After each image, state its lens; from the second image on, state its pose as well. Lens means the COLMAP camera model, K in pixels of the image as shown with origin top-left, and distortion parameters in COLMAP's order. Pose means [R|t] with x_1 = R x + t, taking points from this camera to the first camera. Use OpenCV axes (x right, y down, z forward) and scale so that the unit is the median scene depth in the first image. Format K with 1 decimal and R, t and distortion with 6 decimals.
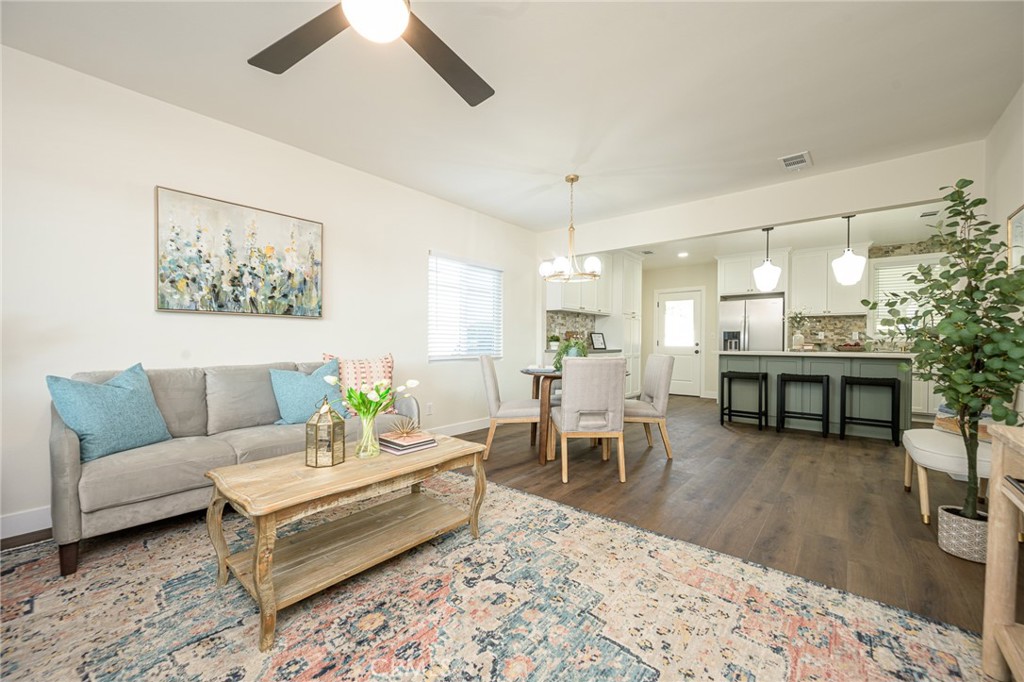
lens RADIAL K [[401.5, 0, 515.3], [0, 401.5, 343.5], [0, 0, 1]] dist [0.000580, -0.000199]
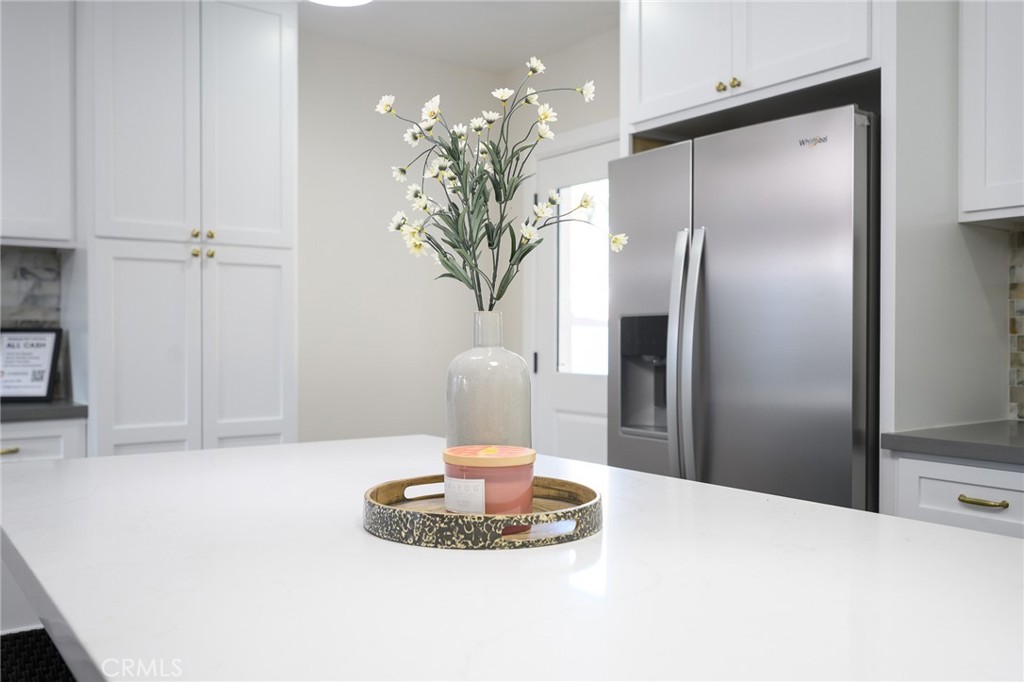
lens RADIAL K [[899.6, 0, 512.8], [0, 899.6, 340.7], [0, 0, 1]] dist [-0.008011, -0.001228]
pose [[0.969358, -0.003389, -0.245628, 0.621301], [0.003753, 0.999992, 0.001013, -0.019885], [0.245622, -0.001904, 0.969364, 0.616112]]
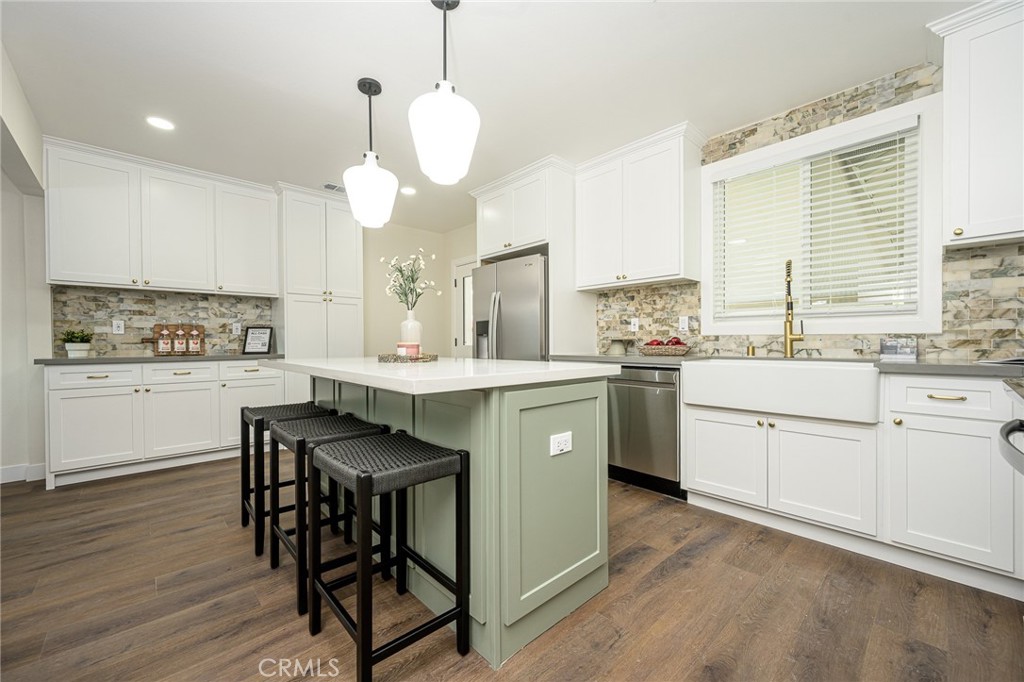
lens RADIAL K [[401.5, 0, 515.2], [0, 401.5, 345.8], [0, 0, 1]] dist [0.000580, -0.000199]
pose [[0.992030, -0.010304, -0.125580, 0.698672], [0.011221, 0.999915, 0.006594, 0.002499], [0.125502, -0.007950, 0.992062, 0.474737]]
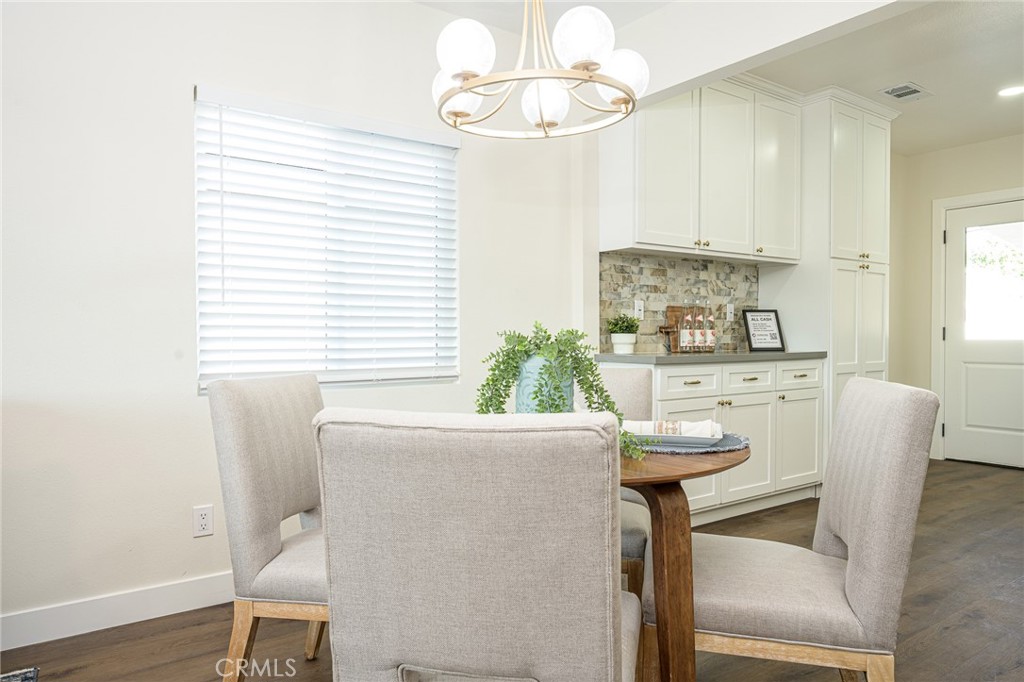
lens RADIAL K [[685.3, 0, 509.4], [0, 685.3, 344.0], [0, 0, 1]] dist [-0.000832, -0.000117]
pose [[0.967528, -0.005349, -0.252706, 0.142616], [0.007999, 0.999923, 0.009463, -0.000990], [0.252636, -0.011177, 0.967497, 0.305923]]
